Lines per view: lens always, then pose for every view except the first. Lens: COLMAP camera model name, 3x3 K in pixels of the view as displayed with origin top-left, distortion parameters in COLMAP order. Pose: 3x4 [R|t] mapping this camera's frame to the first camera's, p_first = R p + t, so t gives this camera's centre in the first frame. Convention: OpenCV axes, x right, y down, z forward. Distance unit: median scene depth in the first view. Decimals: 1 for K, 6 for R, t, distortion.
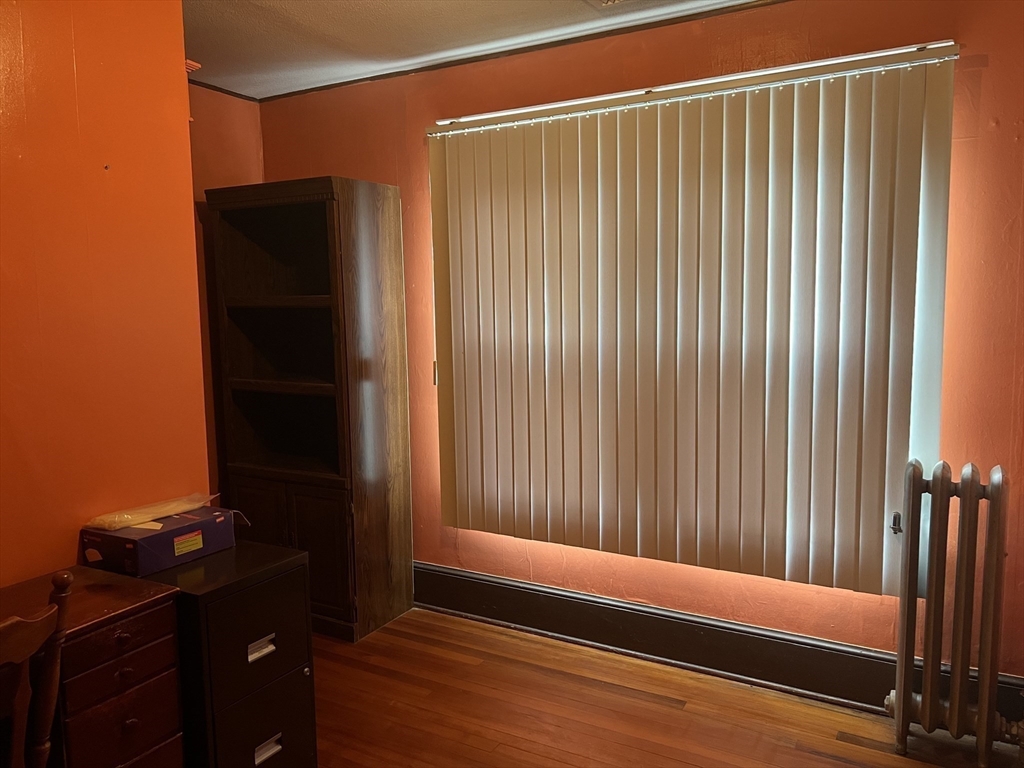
lens RADIAL K [[769.0, 0, 512.1], [0, 769.0, 383.6], [0, 0, 1]] dist [0.052315, -0.062036]
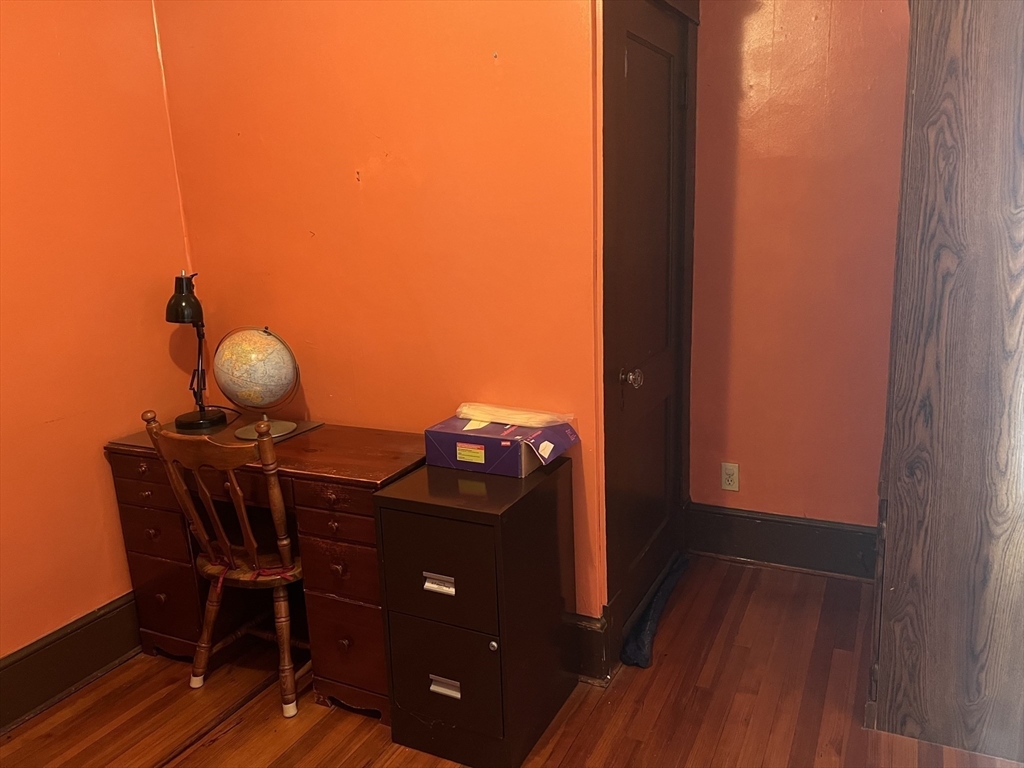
lens RADIAL K [[769.0, 0, 515.4], [0, 769.0, 384.4], [0, 0, 1]] dist [0.052315, -0.062036]
pose [[0.066018, 0.245110, -0.967245, 0.494529], [-0.069249, 0.968148, 0.240612, -0.113419], [0.995413, 0.051096, 0.080889, 0.956986]]
